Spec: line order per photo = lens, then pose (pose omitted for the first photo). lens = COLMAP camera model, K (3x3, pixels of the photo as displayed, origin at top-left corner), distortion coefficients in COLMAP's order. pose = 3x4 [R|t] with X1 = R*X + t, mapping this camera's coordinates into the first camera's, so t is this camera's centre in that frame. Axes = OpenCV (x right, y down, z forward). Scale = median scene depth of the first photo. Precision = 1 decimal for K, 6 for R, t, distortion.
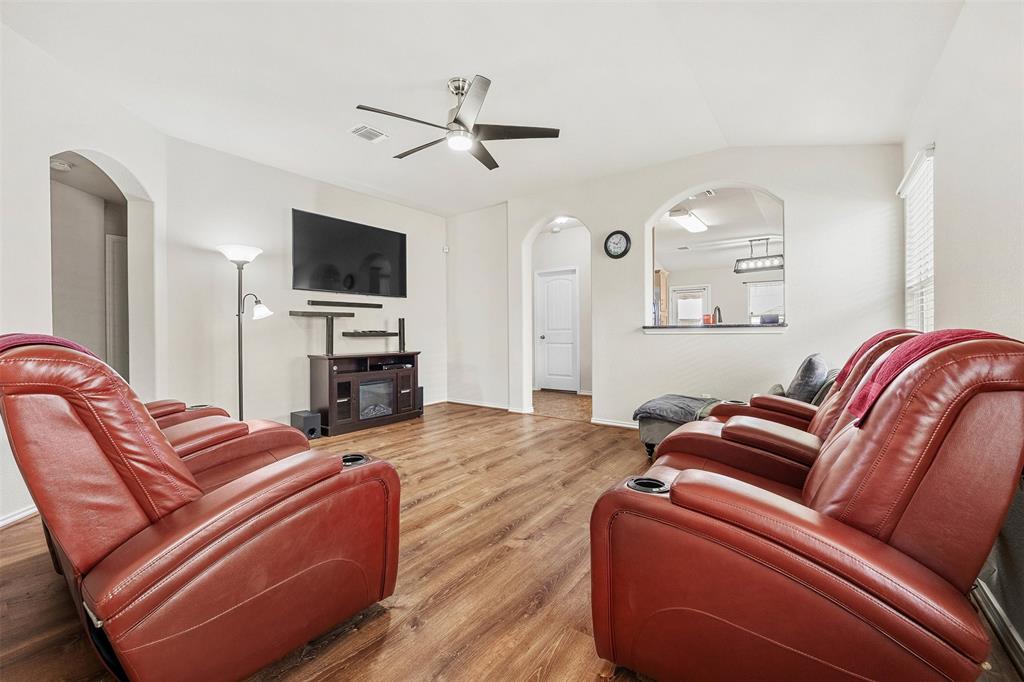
lens RADIAL K [[408.9, 0, 511.7], [0, 408.9, 330.2], [0, 0, 1]] dist [-0.001247, -0.000095]
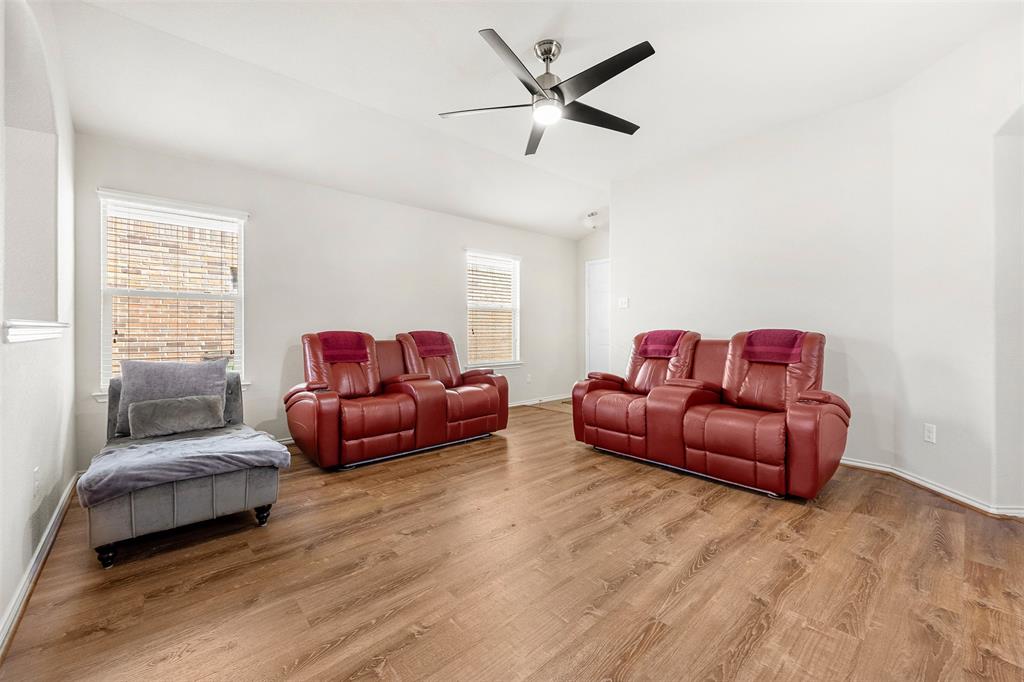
lens RADIAL K [[408.8, 0, 512.0], [0, 408.8, 341.0], [0, 0, 1]] dist [-0.002572, -0.000206]
pose [[-0.980928, 0.001529, 0.194367, -0.206837], [0.005605, 0.999776, 0.020422, 0.007224], [-0.194292, 0.021122, -0.980716, 1.795424]]
